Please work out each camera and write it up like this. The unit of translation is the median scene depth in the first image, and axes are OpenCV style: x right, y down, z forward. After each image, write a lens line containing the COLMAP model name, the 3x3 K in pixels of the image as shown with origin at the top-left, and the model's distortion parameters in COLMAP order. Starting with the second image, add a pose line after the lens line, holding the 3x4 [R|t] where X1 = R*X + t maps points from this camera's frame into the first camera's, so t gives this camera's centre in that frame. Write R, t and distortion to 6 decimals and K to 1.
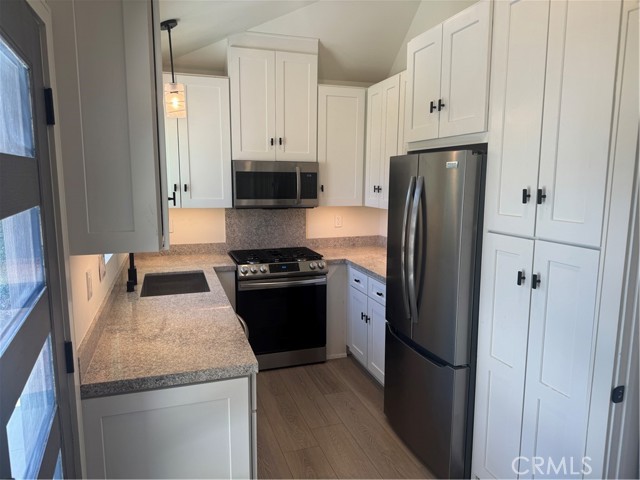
lens RADIAL K [[450.5, 0, 313.6], [0, 450.5, 235.2], [0, 0, 1]] dist [0.047430, -0.058369]
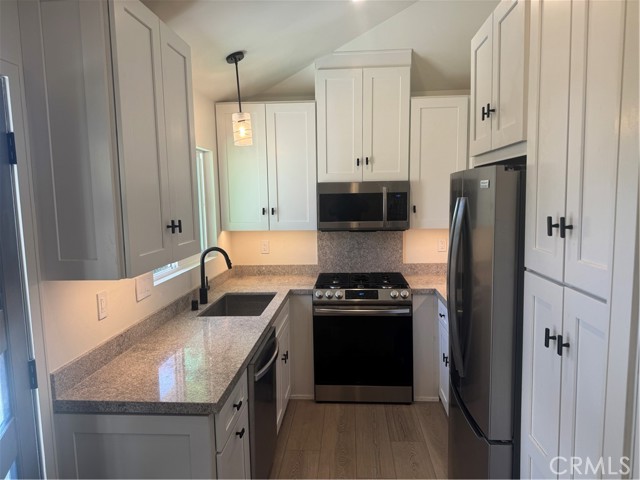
lens RADIAL K [[450.5, 0, 321.4], [0, 450.5, 234.0], [0, 0, 1]] dist [0.047430, -0.058369]
pose [[0.925368, 0.010882, -0.378913, 0.206602], [-0.025756, 0.999083, -0.034209, -0.019577], [0.378194, 0.041415, 0.924800, 0.093167]]
